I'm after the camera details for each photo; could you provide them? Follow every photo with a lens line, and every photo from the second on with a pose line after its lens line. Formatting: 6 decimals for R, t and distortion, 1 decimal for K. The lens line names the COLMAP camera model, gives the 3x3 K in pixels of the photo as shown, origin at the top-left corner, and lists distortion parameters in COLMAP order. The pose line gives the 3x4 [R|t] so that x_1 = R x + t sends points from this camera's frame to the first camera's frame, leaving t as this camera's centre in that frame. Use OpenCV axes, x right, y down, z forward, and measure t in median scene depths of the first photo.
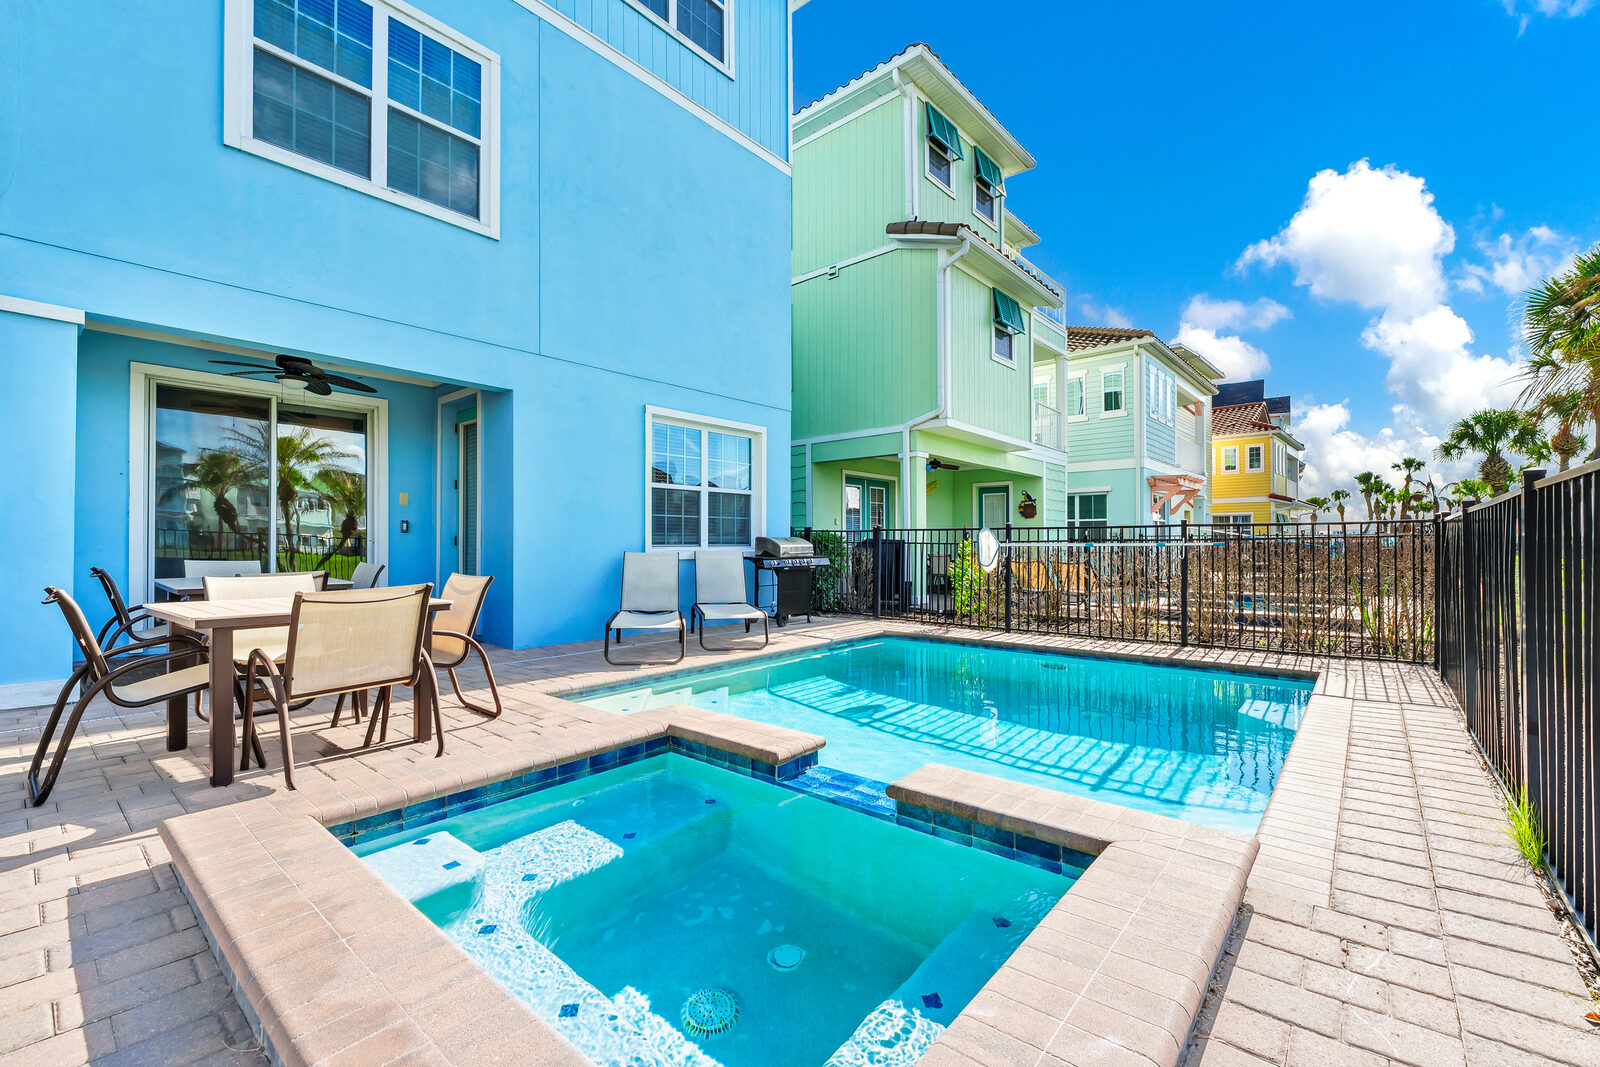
lens RADIAL K [[684.7, 0, 807.4], [0, 684.7, 536.9], [0, 0, 1]] dist [0.000387, 0.000012]
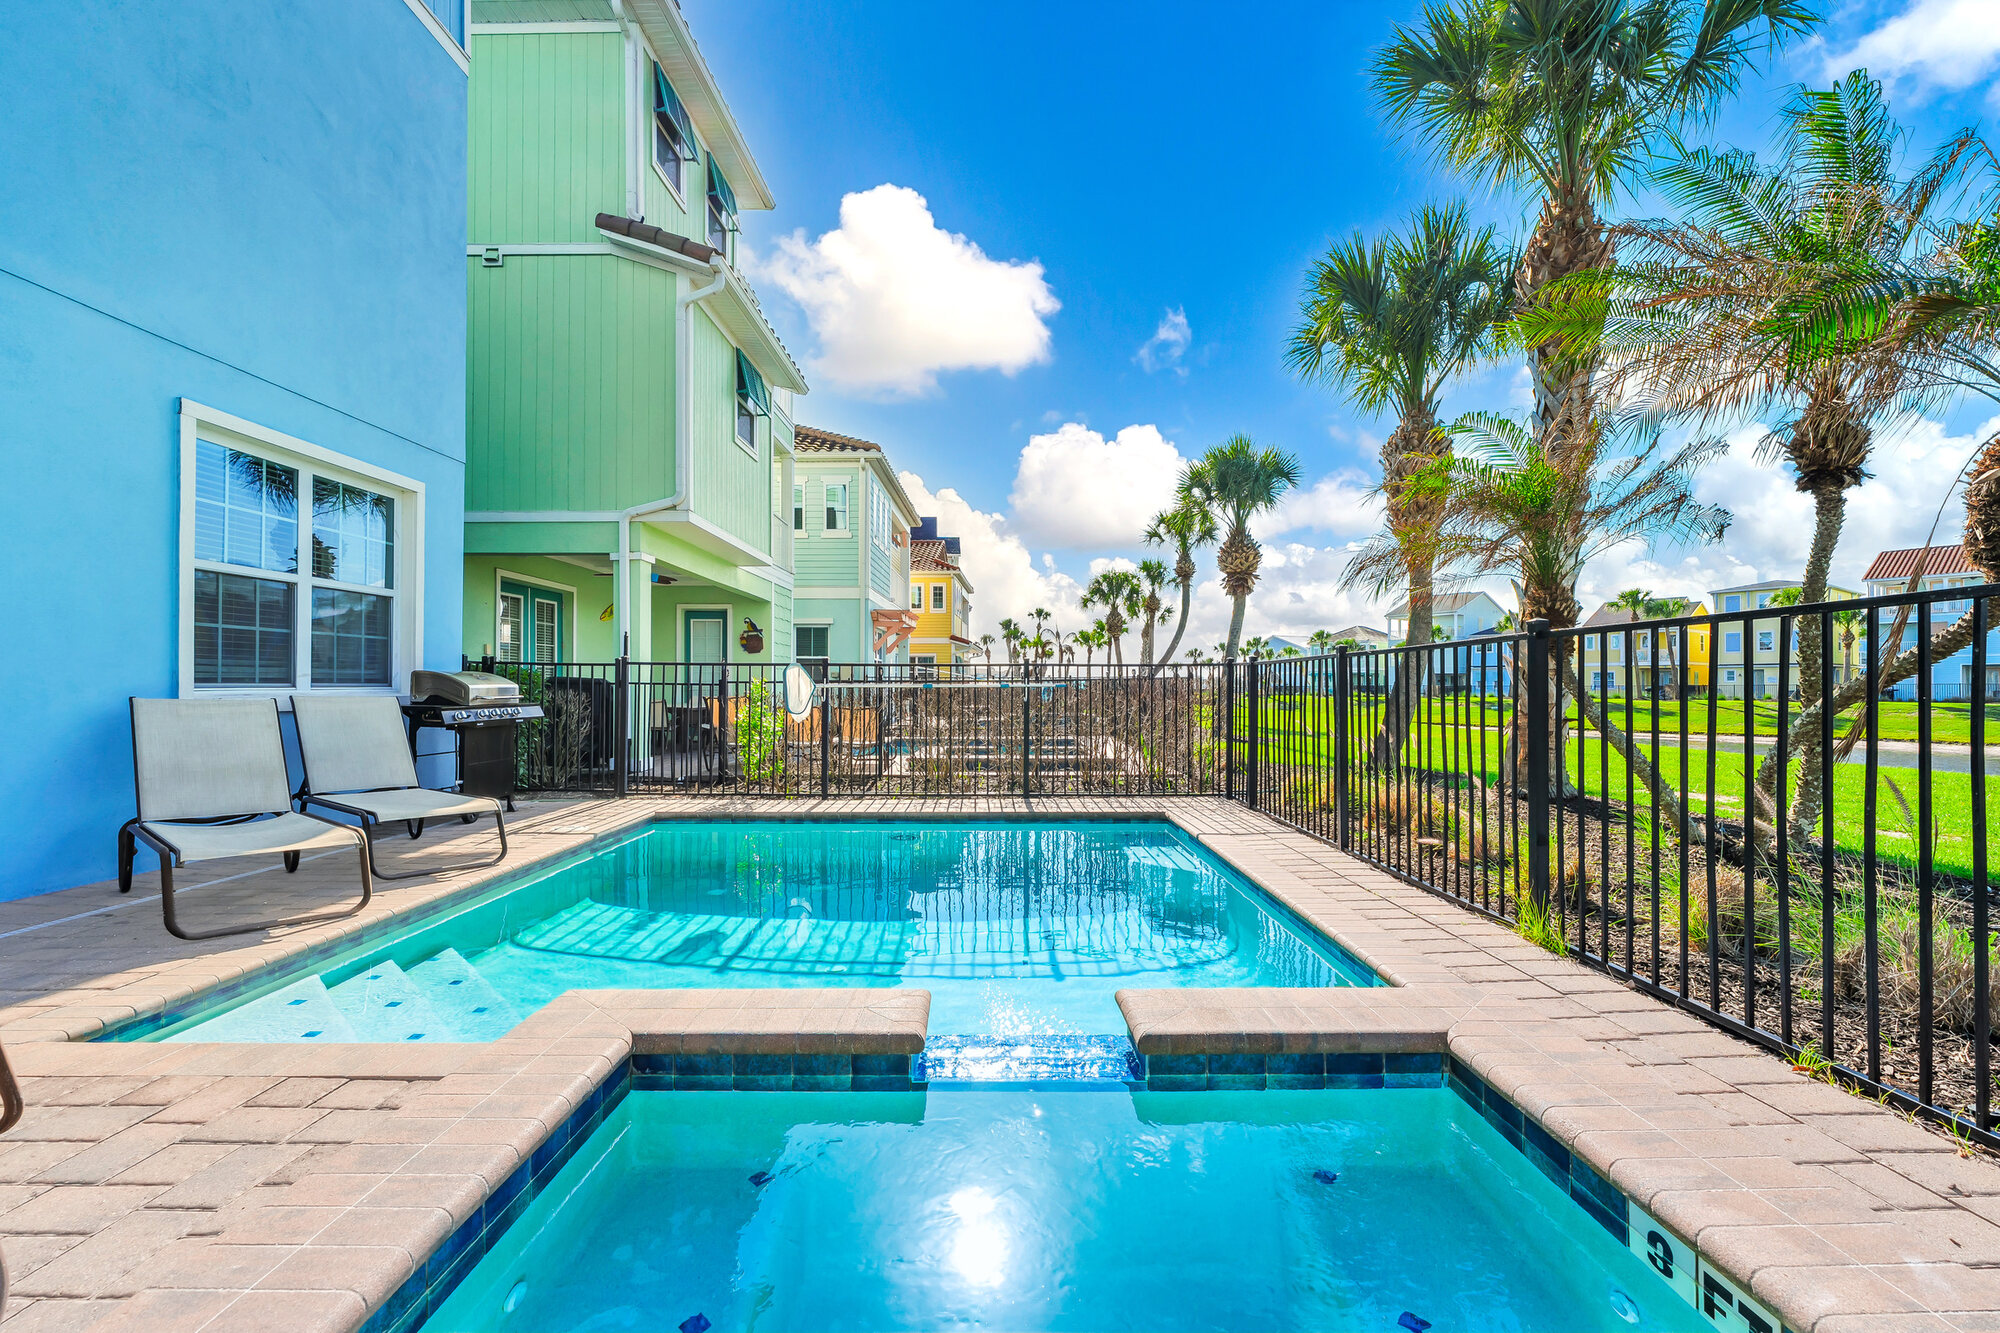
lens RADIAL K [[842.0, 0, 1005.6], [0, 842.0, 679.8], [0, 0, 1]] dist [-0.000264, -0.000244]
pose [[0.757346, 0.007968, 0.652965, -0.153963], [-0.009617, 0.999953, -0.001048, 0.003471], [-0.652943, -0.005486, 0.757388, 0.133129]]
